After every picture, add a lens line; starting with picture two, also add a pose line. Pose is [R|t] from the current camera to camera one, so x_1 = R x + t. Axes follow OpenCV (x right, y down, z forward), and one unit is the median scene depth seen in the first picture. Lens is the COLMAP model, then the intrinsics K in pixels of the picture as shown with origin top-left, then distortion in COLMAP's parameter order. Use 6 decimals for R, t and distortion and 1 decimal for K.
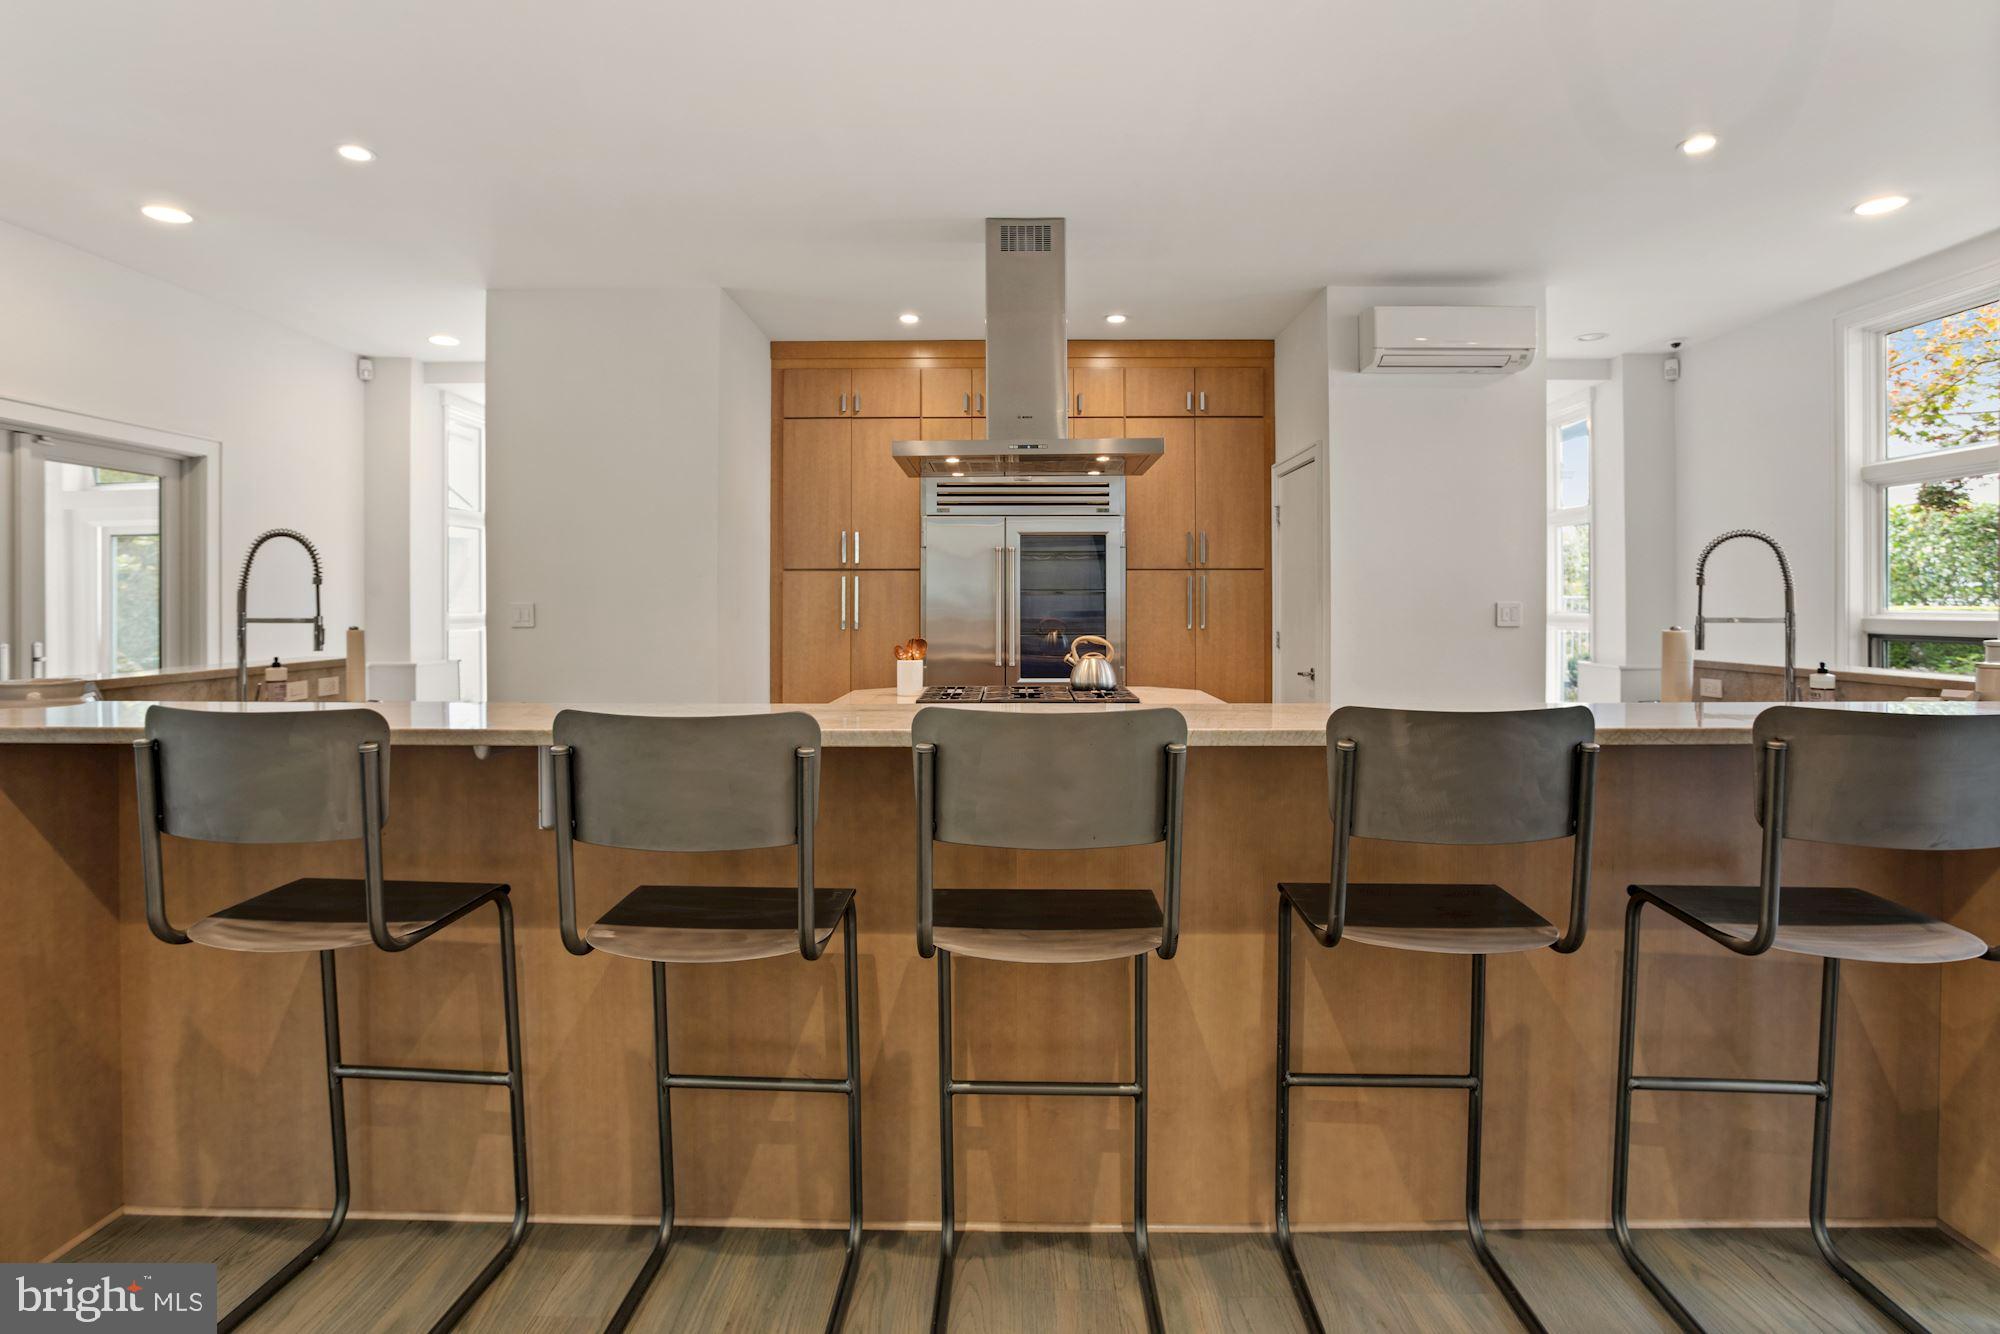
lens RADIAL K [[1070.7, 0, 1000.0], [0, 1070.7, 667.0], [0, 0, 1]] dist [-0.003638, -0.001120]
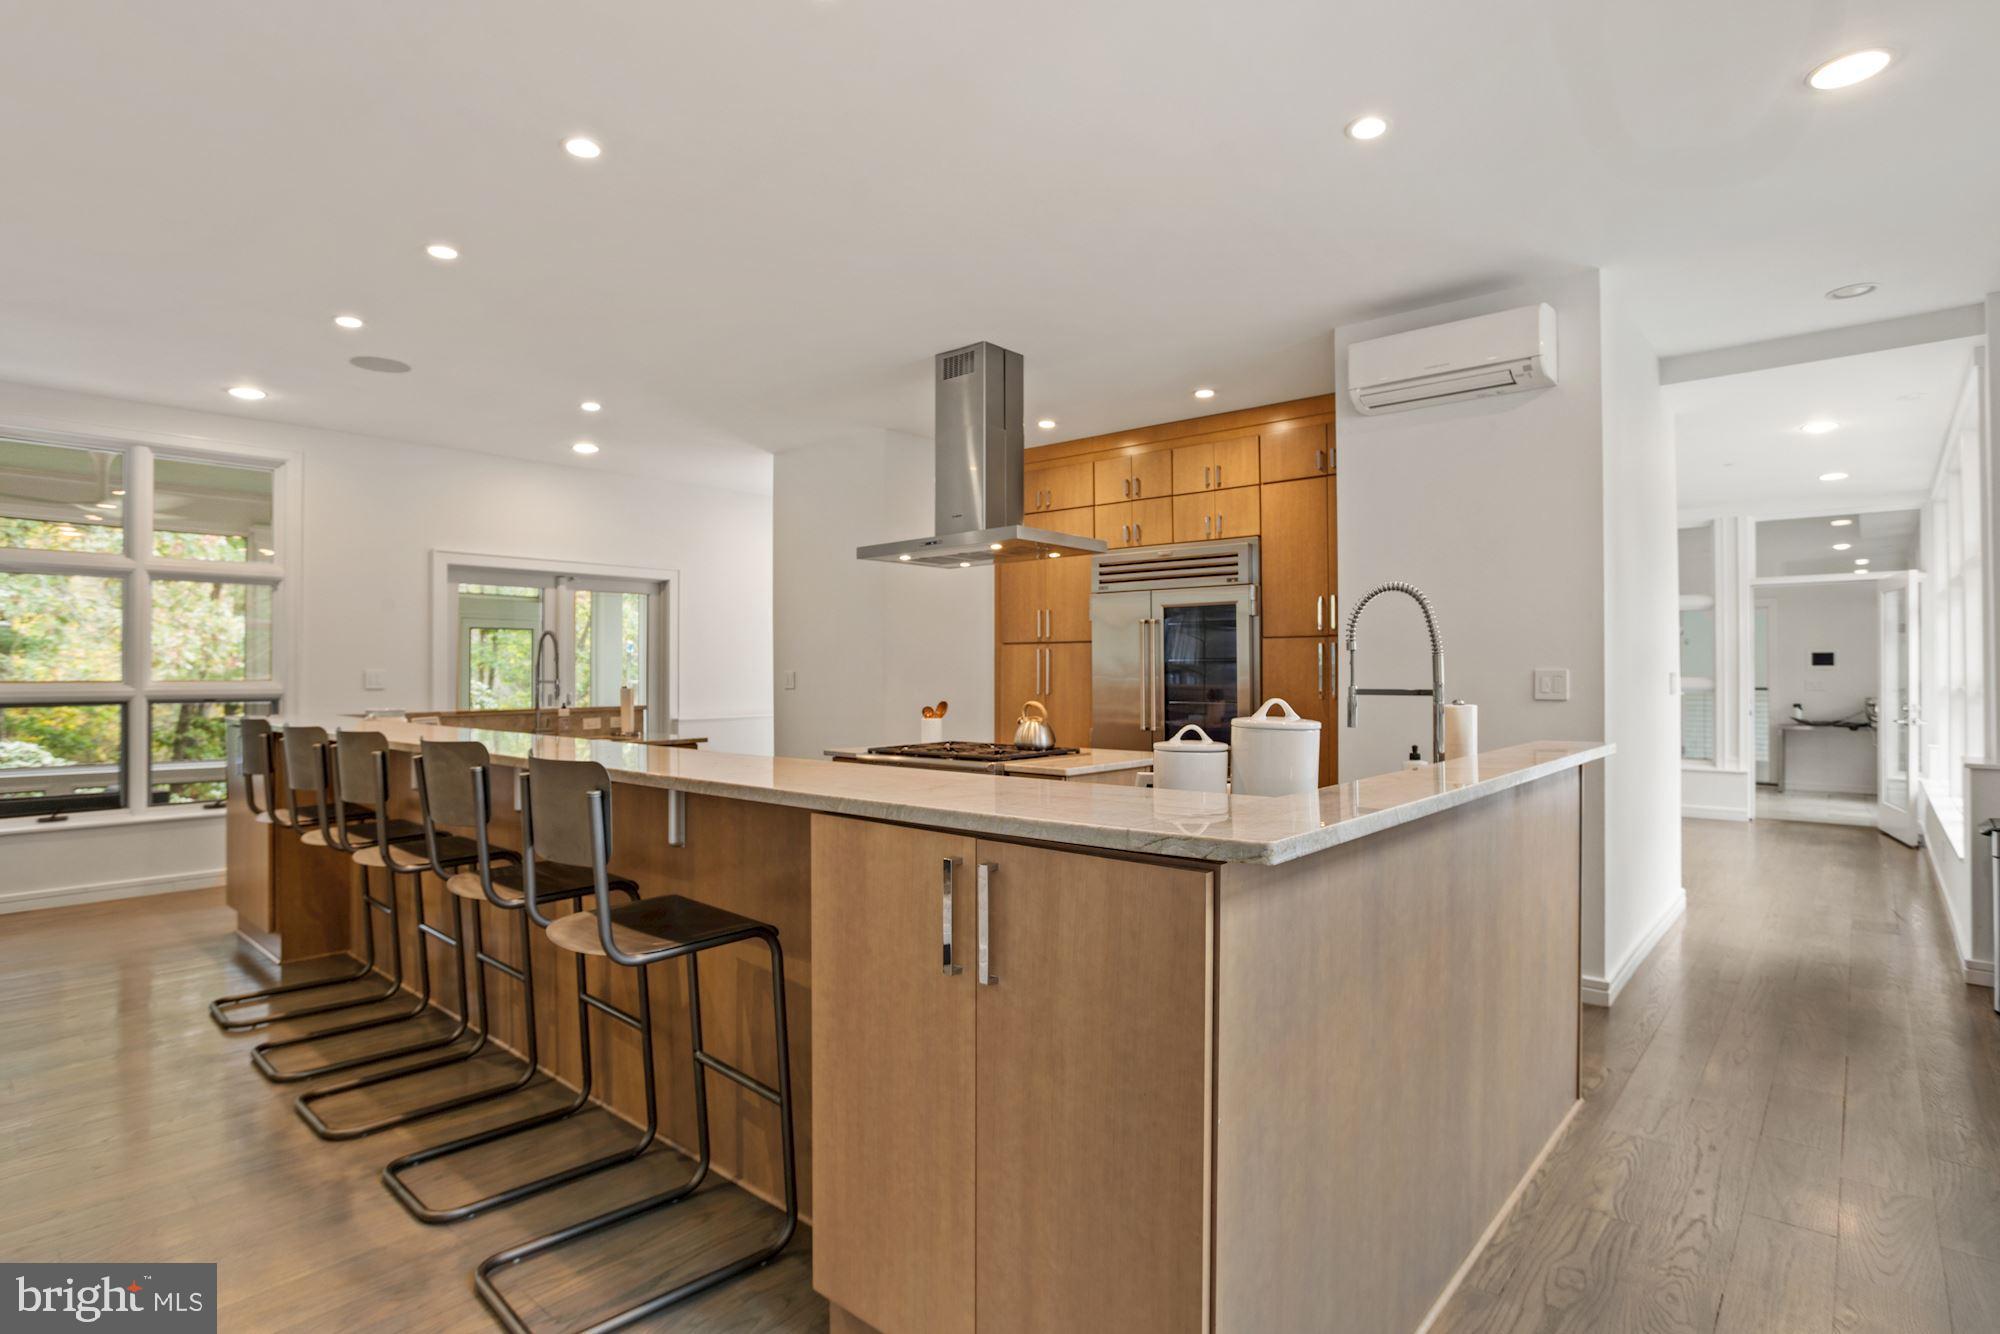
lens RADIAL K [[1016.9, 0, 1000.0], [0, 1016.9, 667.0], [0, 0, 1]] dist [0.000319, 0.000038]
pose [[0.772707, -0.003134, -0.634756, 0.535416], [-0.038079, 0.997958, -0.051281, -0.006405], [0.633620, 0.063796, 0.771009, 0.124389]]
